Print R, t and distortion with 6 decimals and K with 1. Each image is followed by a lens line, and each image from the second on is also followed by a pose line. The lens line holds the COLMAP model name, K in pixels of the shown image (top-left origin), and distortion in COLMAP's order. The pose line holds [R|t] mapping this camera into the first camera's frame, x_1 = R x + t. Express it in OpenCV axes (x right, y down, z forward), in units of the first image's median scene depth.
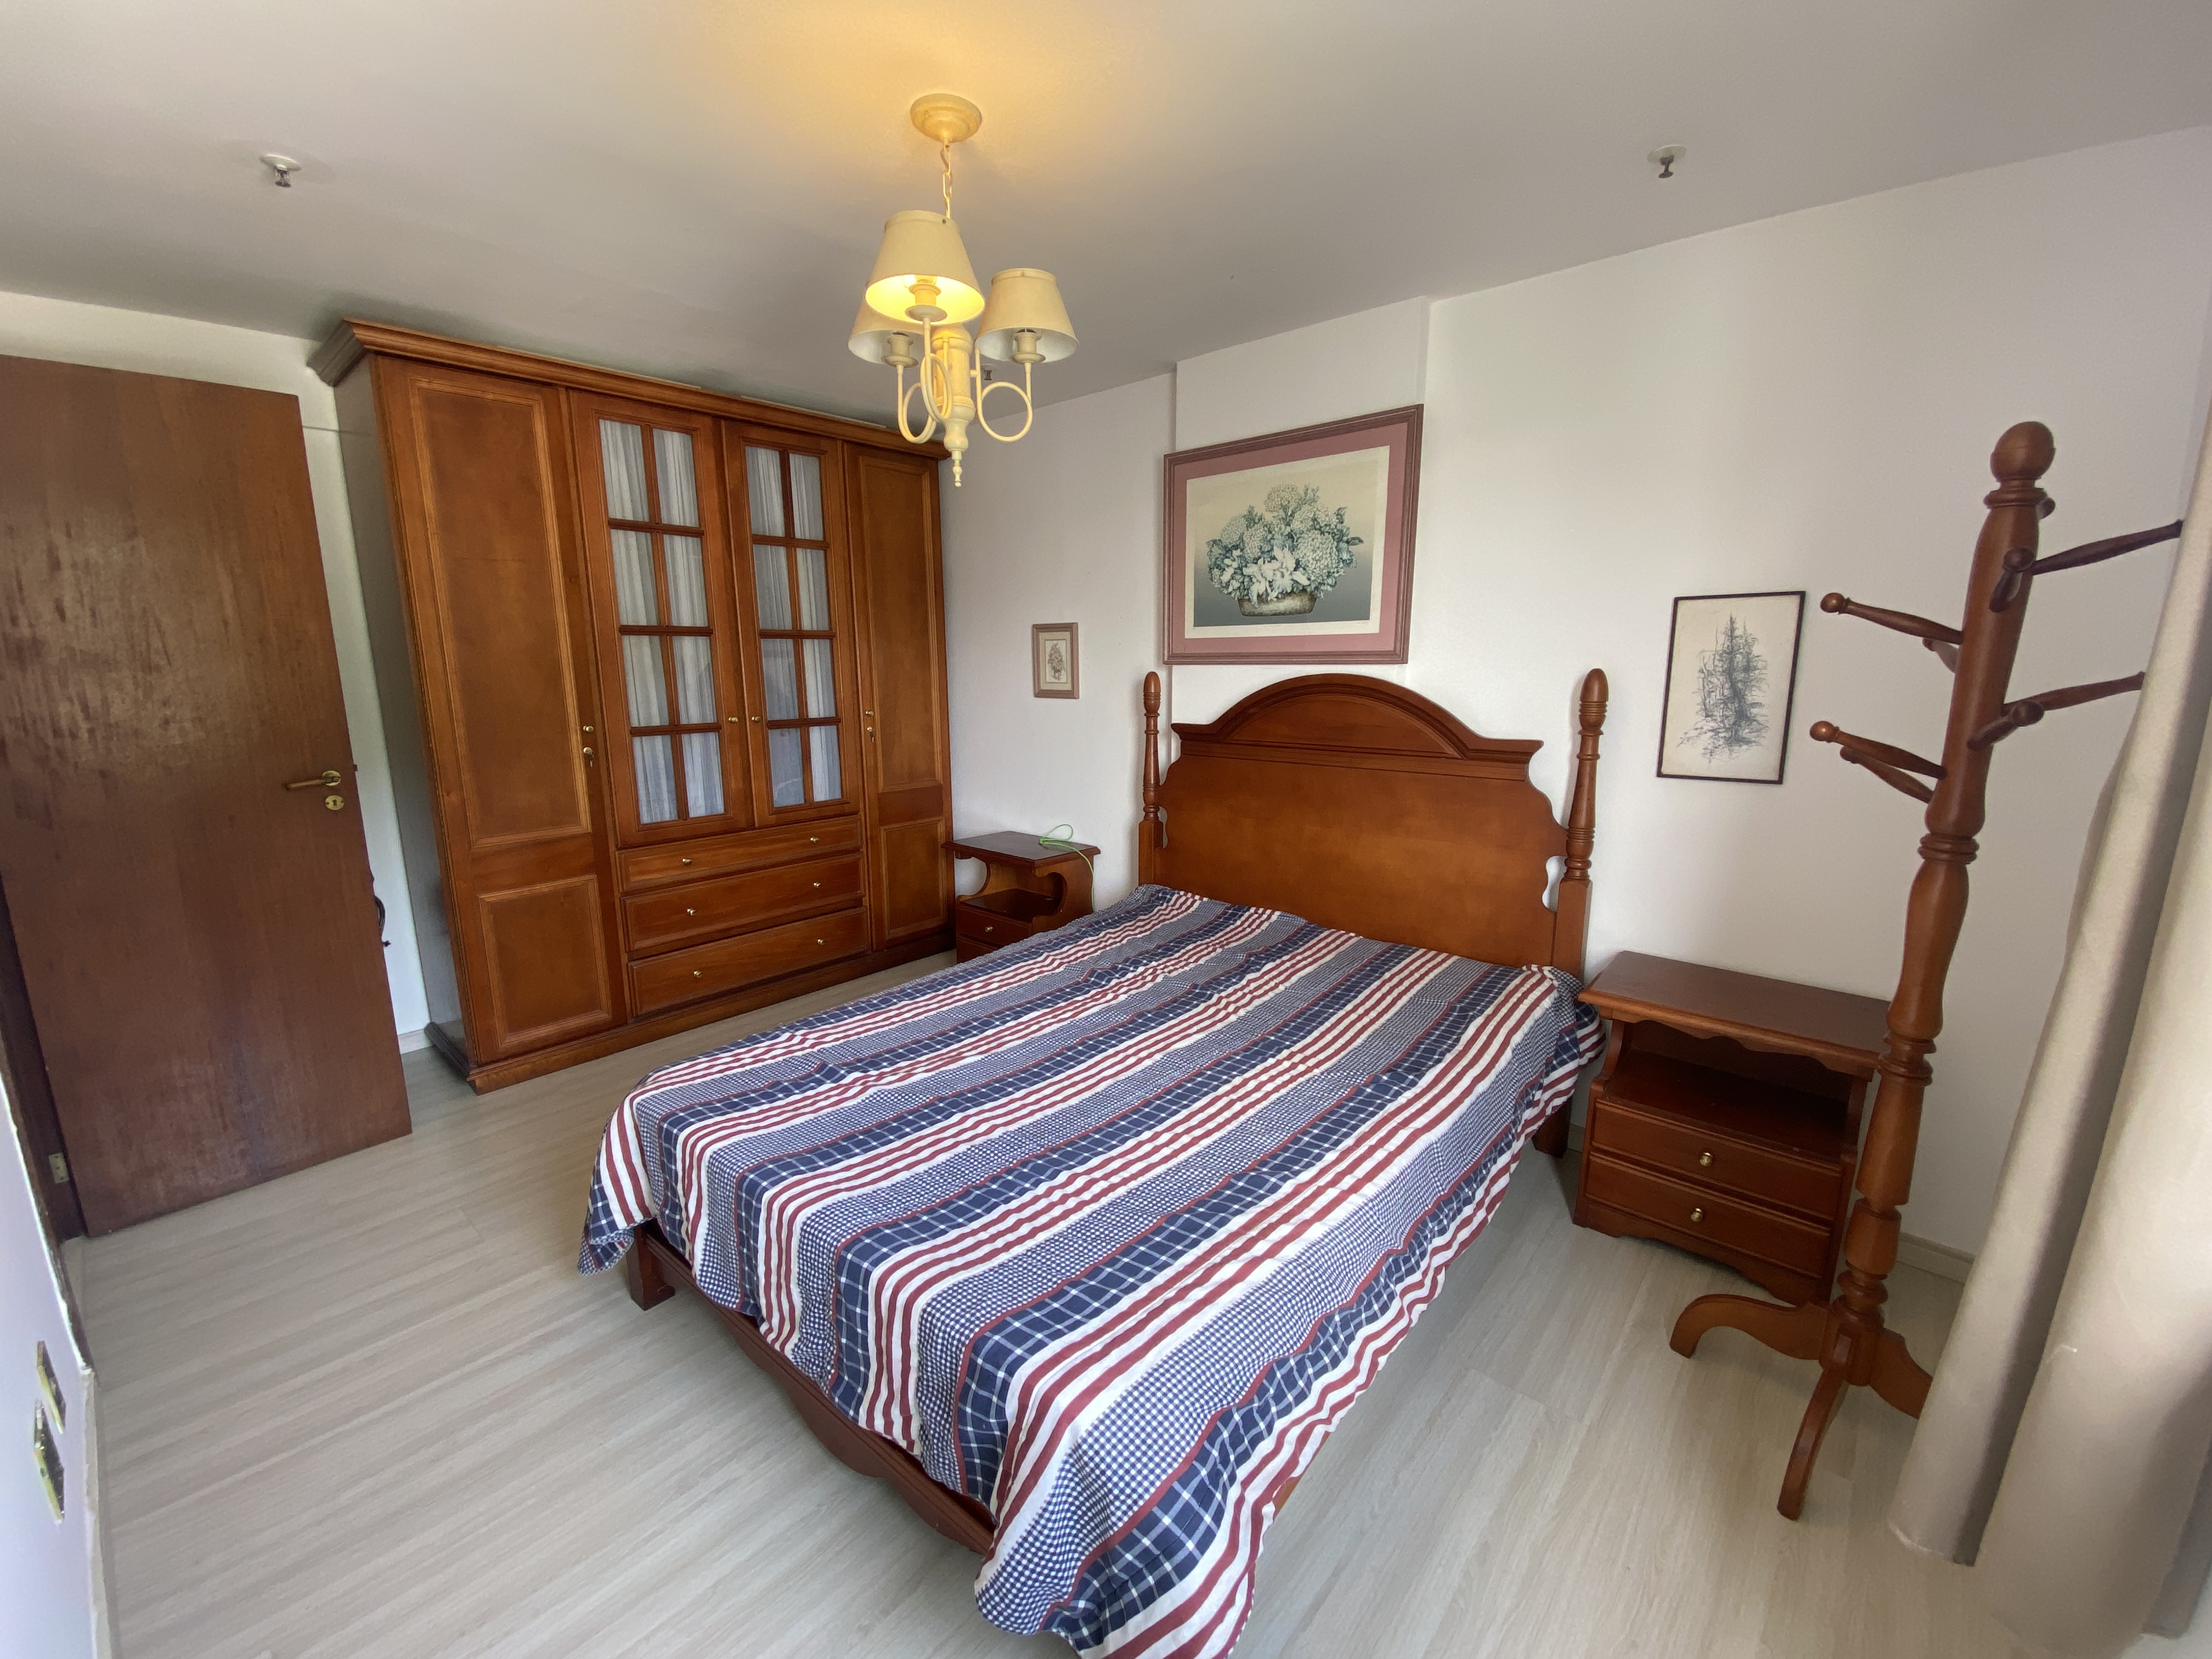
lens RADIAL K [[889.9, 0, 1103.0], [0, 889.9, 822.7], [0, 0, 1]] dist [0.041404, -0.033495]
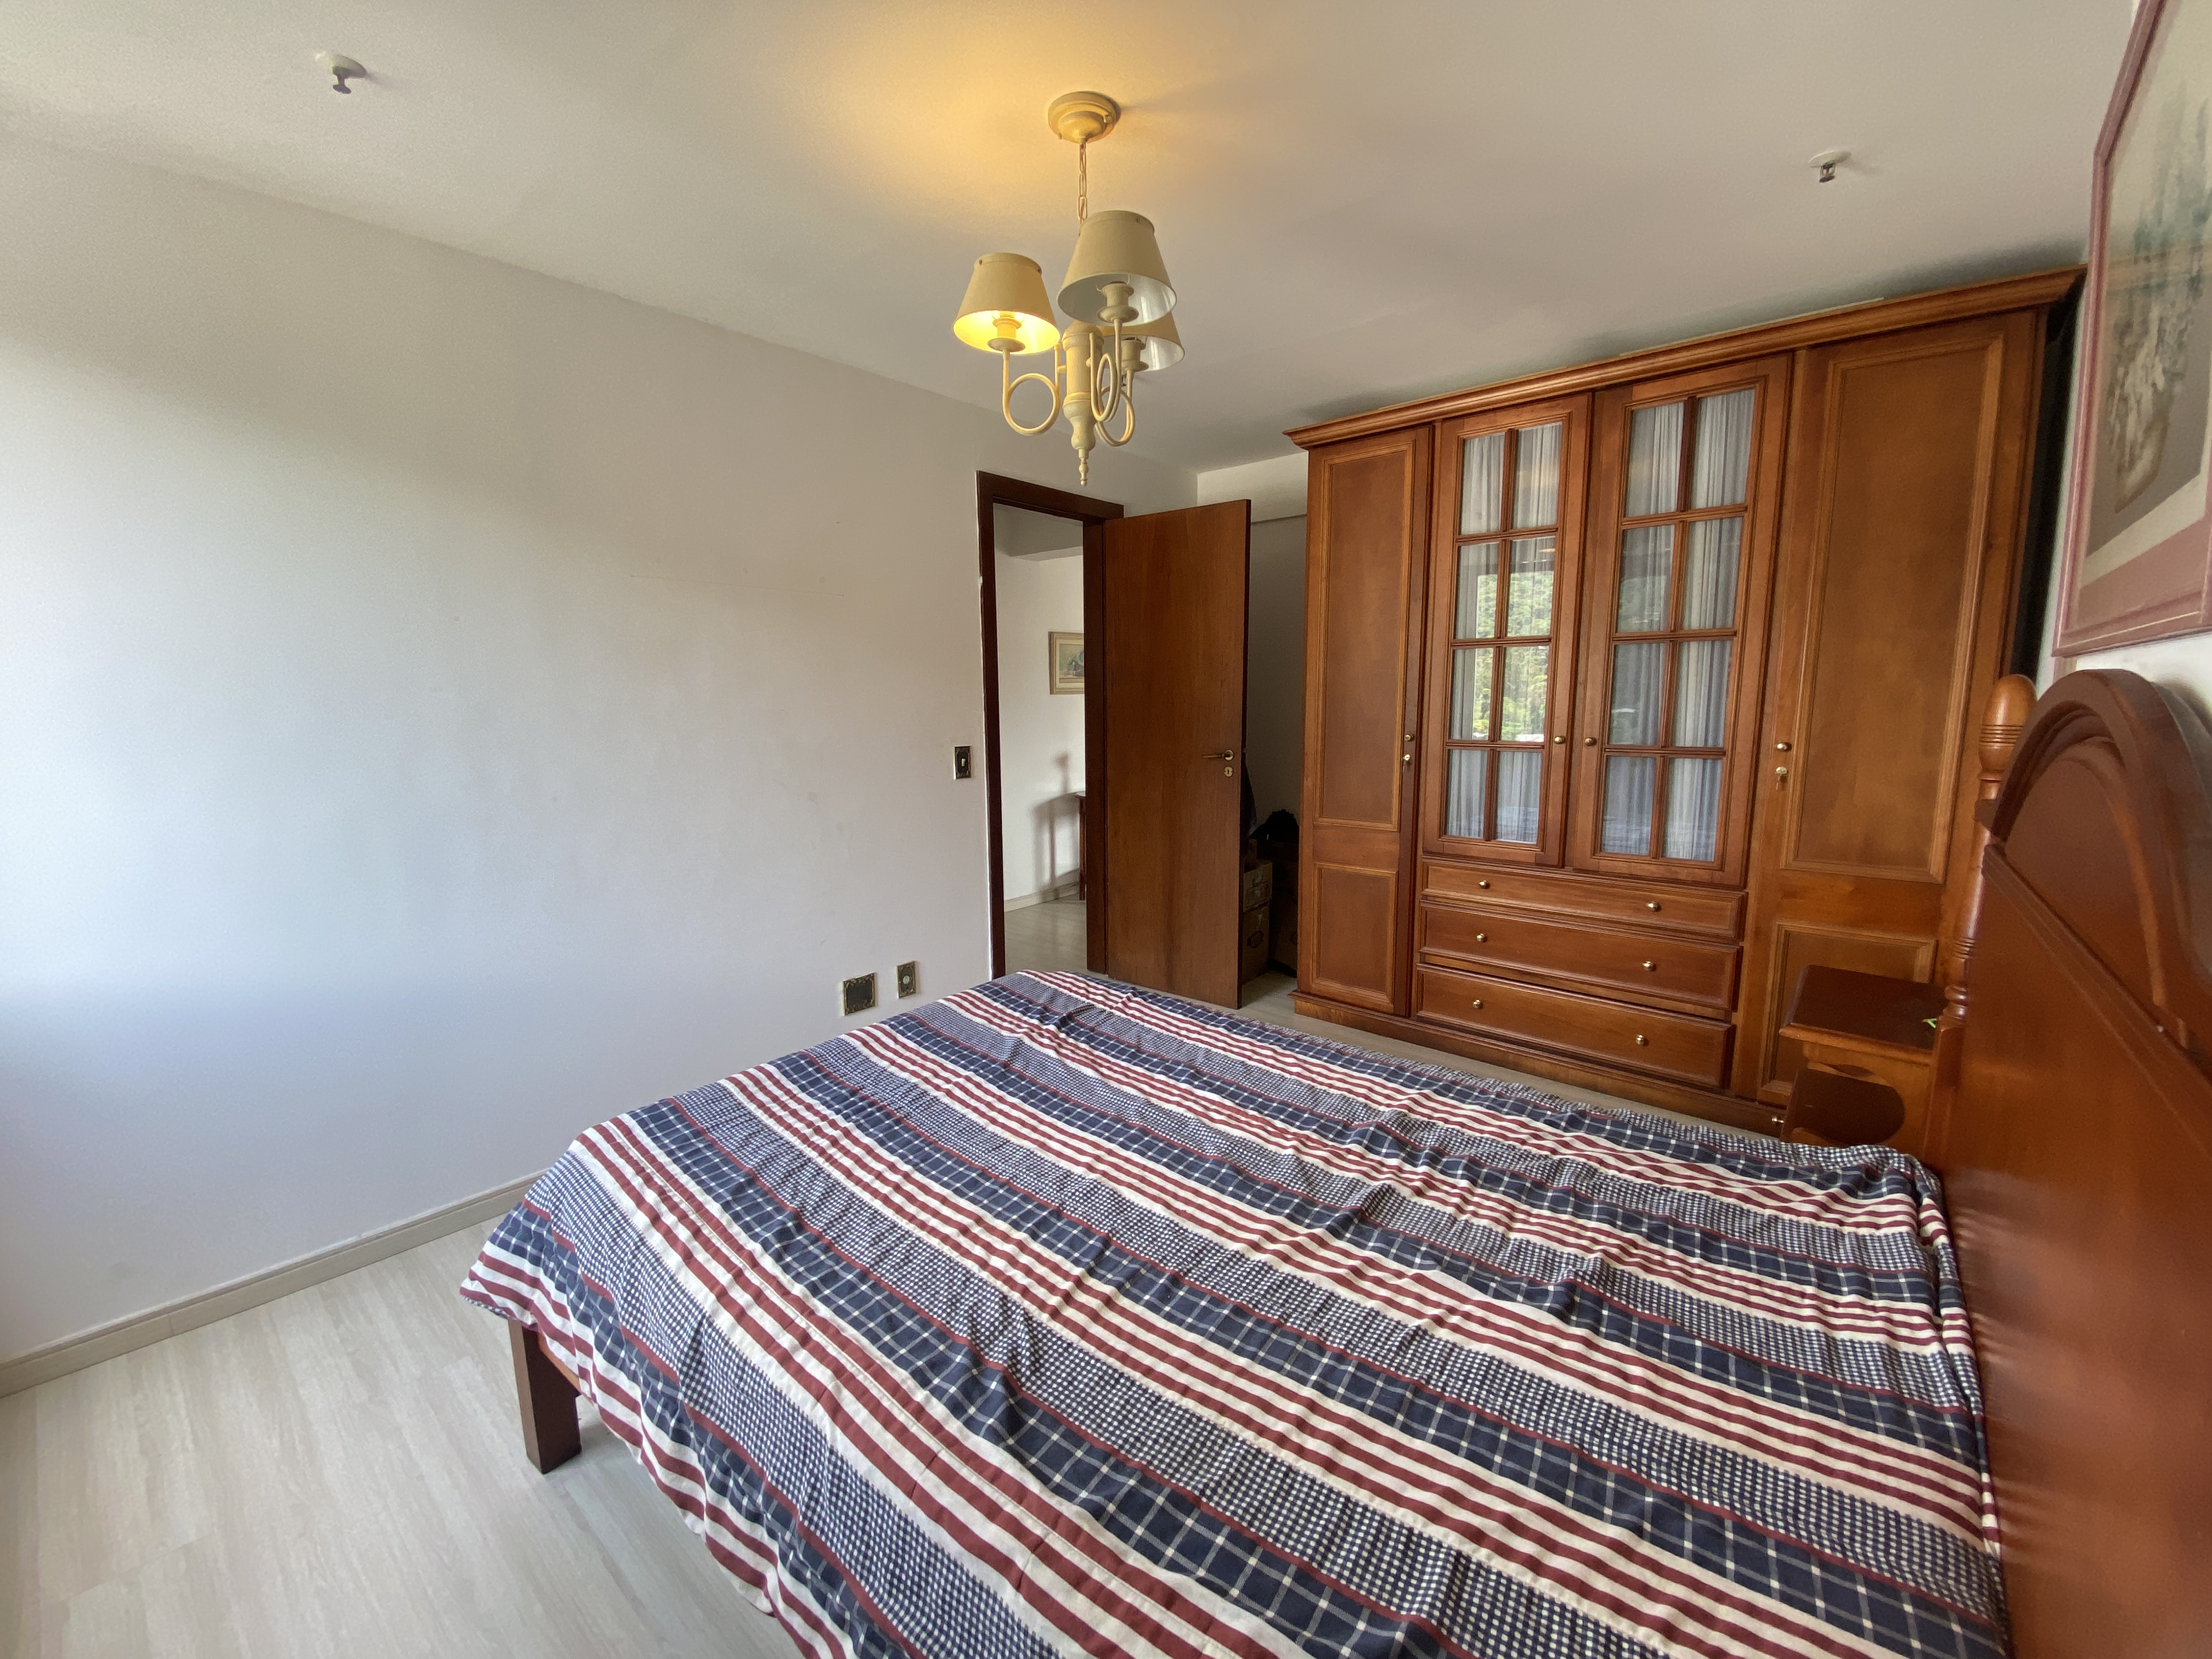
lens RADIAL K [[889.9, 0, 1103.0], [0, 889.9, 822.7], [0, 0, 1]] dist [0.041404, -0.033495]
pose [[0.022745, 0.154307, -0.987761, 0.554924], [-0.182572, 0.972043, 0.147647, -0.104621], [0.982929, 0.176979, 0.050281, 0.659980]]
